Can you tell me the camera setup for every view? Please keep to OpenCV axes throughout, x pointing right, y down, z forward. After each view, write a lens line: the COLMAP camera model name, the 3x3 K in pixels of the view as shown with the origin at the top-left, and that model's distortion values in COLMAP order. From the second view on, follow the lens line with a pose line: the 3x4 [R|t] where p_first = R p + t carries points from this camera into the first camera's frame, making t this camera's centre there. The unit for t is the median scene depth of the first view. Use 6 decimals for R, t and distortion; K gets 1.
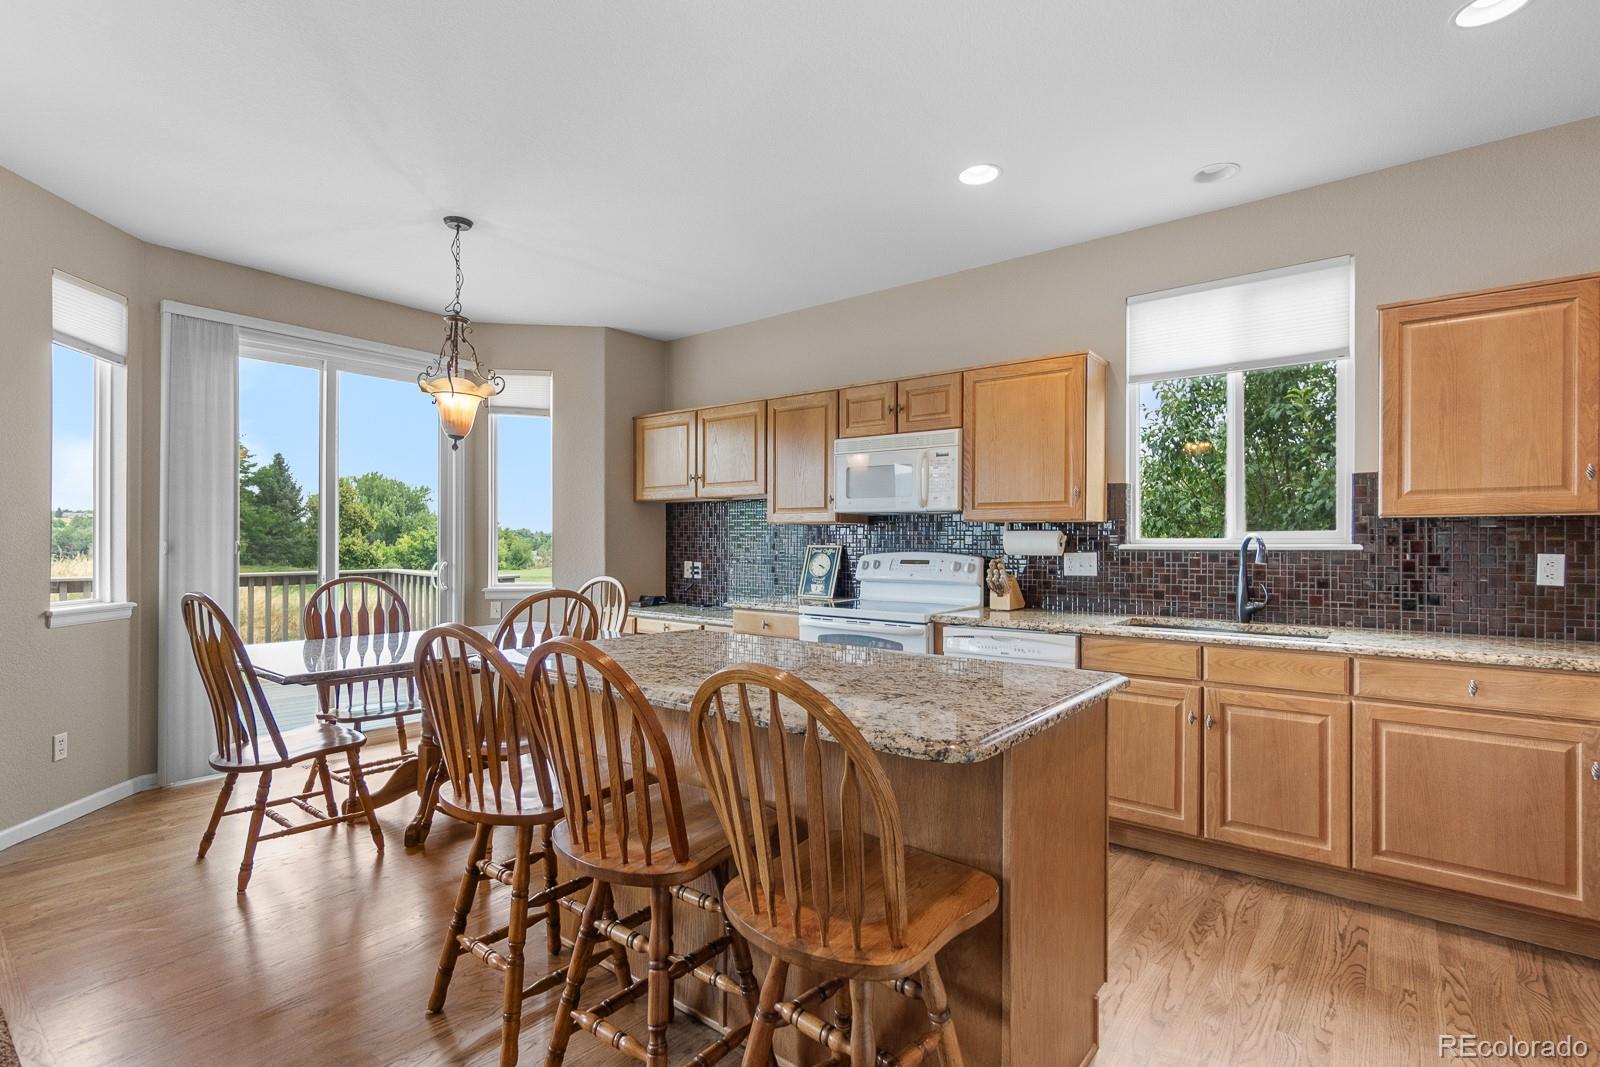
lens RADIAL K [[772.3, 0, 796.8], [0, 772.3, 538.5], [0, 0, 1]] dist [0.001909, -0.001182]
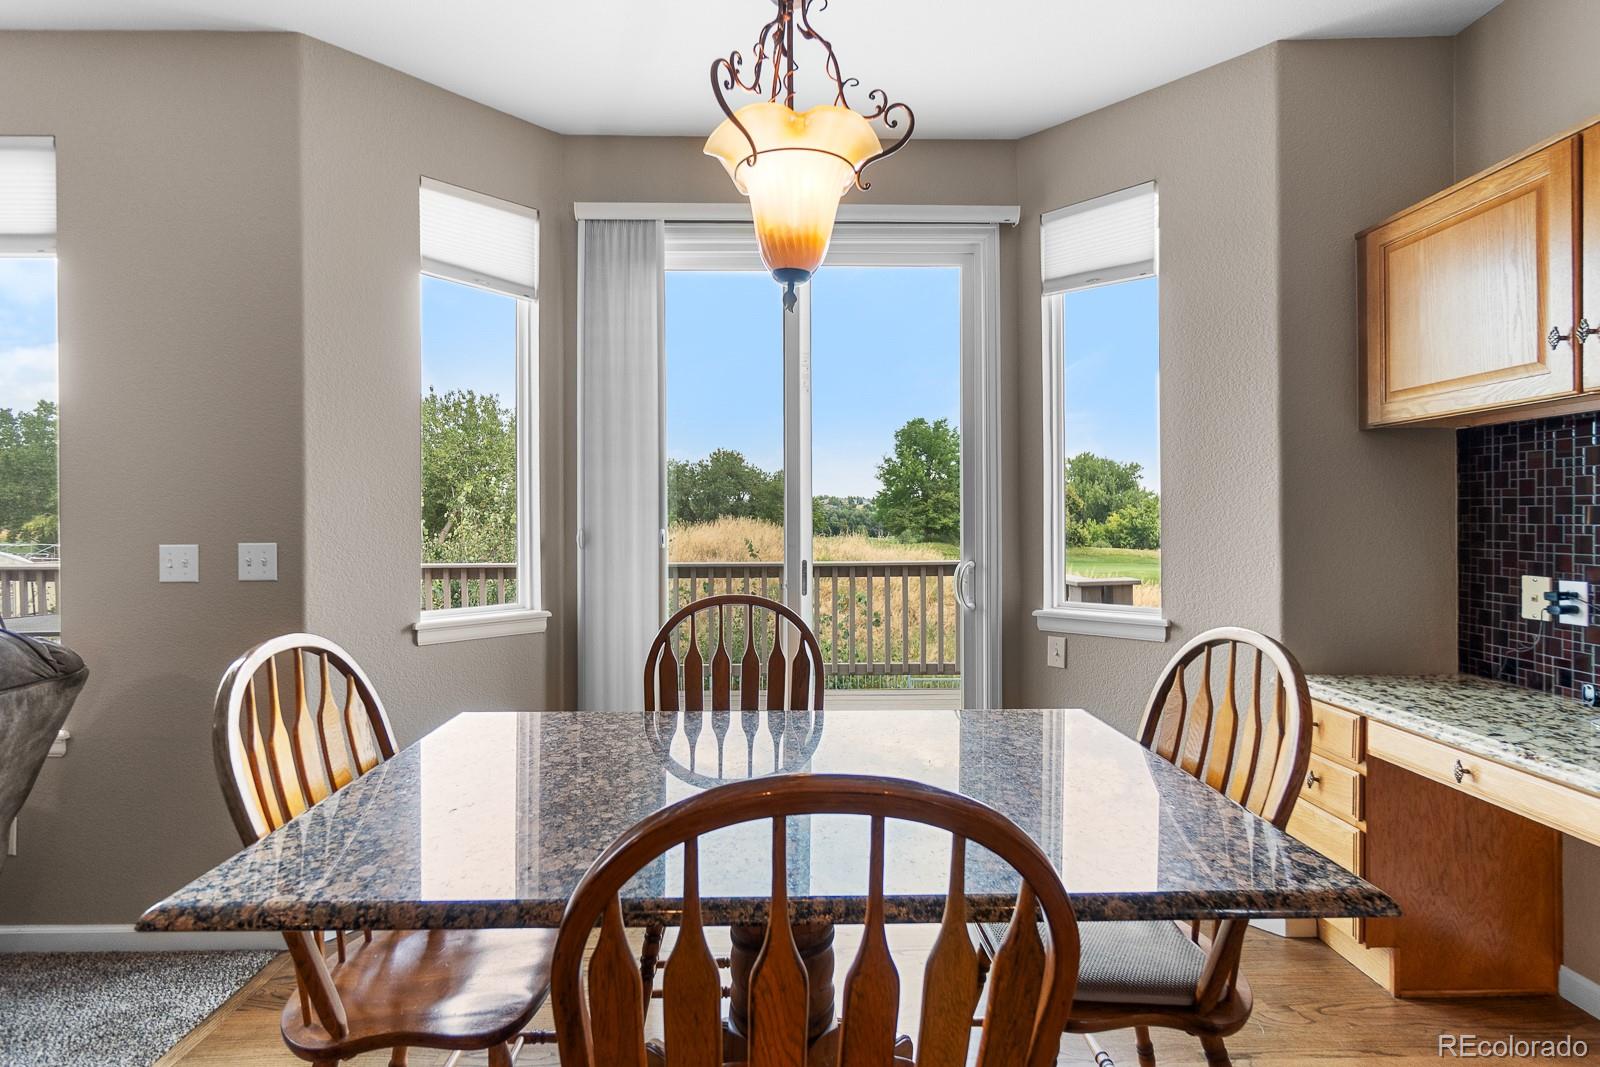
lens RADIAL K [[772.3, 0, 795.3], [0, 772.3, 522.5], [0, 0, 1]] dist [0.001909, -0.001182]
pose [[0.643657, -0.005736, -0.765293, -0.117744], [0.012065, 0.999924, 0.002653, -0.003116], [0.765219, -0.010941, 0.643677, 0.666838]]
